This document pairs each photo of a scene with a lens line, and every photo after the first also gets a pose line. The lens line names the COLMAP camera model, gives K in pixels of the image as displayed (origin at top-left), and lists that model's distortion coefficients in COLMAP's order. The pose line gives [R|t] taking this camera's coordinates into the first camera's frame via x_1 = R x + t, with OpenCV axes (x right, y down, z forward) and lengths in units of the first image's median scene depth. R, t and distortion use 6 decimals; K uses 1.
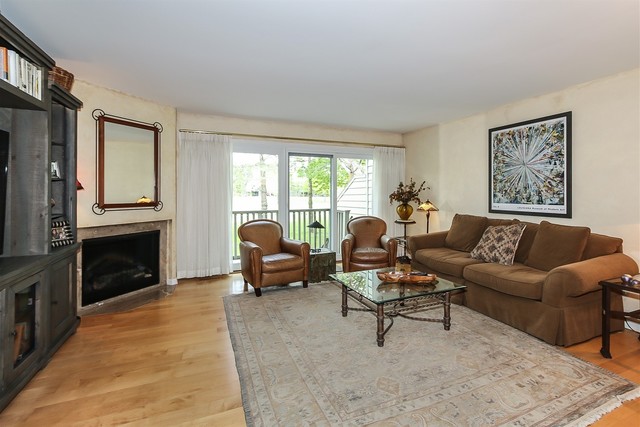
lens RADIAL K [[287.4, 0, 320.3], [0, 287.4, 195.7], [0, 0, 1]] dist [-0.000164, -0.000125]
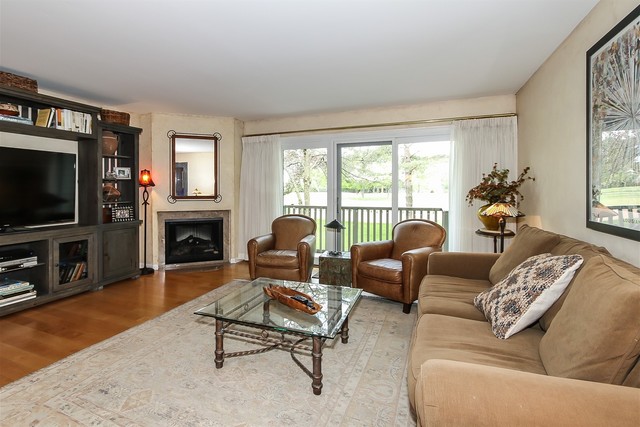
lens RADIAL K [[294.3, 0, 323.5], [0, 294.3, 193.7], [0, 0, 1]] dist [-0.001169, -0.000138]
pose [[0.722349, 0.009344, -0.691466, 0.650291], [-0.004845, 0.999953, 0.008451, 0.000885], [0.691512, -0.002755, 0.722360, 0.372370]]
